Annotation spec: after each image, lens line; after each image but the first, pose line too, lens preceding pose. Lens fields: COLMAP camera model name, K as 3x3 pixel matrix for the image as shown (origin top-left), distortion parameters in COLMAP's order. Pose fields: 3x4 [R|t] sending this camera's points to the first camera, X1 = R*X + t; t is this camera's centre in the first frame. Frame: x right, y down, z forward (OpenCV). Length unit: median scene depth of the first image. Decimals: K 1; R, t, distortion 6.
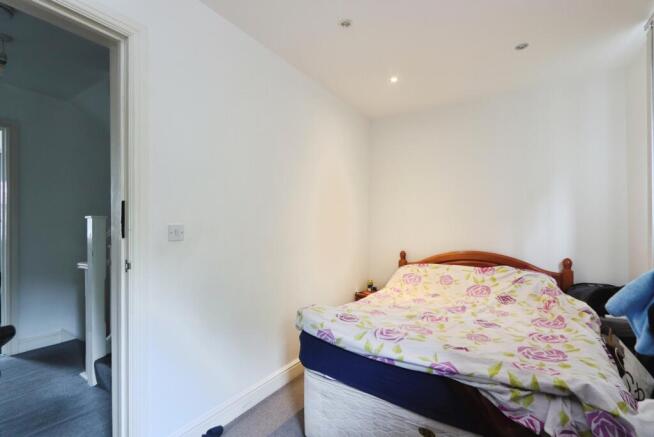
lens RADIAL K [[299.0, 0, 327.2], [0, 299.0, 226.2], [0, 0, 1]] dist [0.000373, -0.000004]
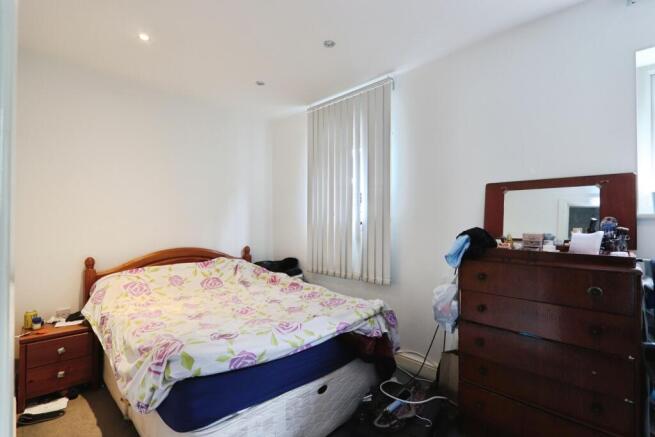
lens RADIAL K [[299.0, 0, 327.1], [0, 299.0, 221.6], [0, 0, 1]] dist [0.000747, -0.000444]
pose [[0.199091, -0.001137, 0.979980, -0.731447], [0.002114, 0.999997, 0.000731, -0.006887], [-0.979979, 0.001926, 0.199093, 0.605446]]
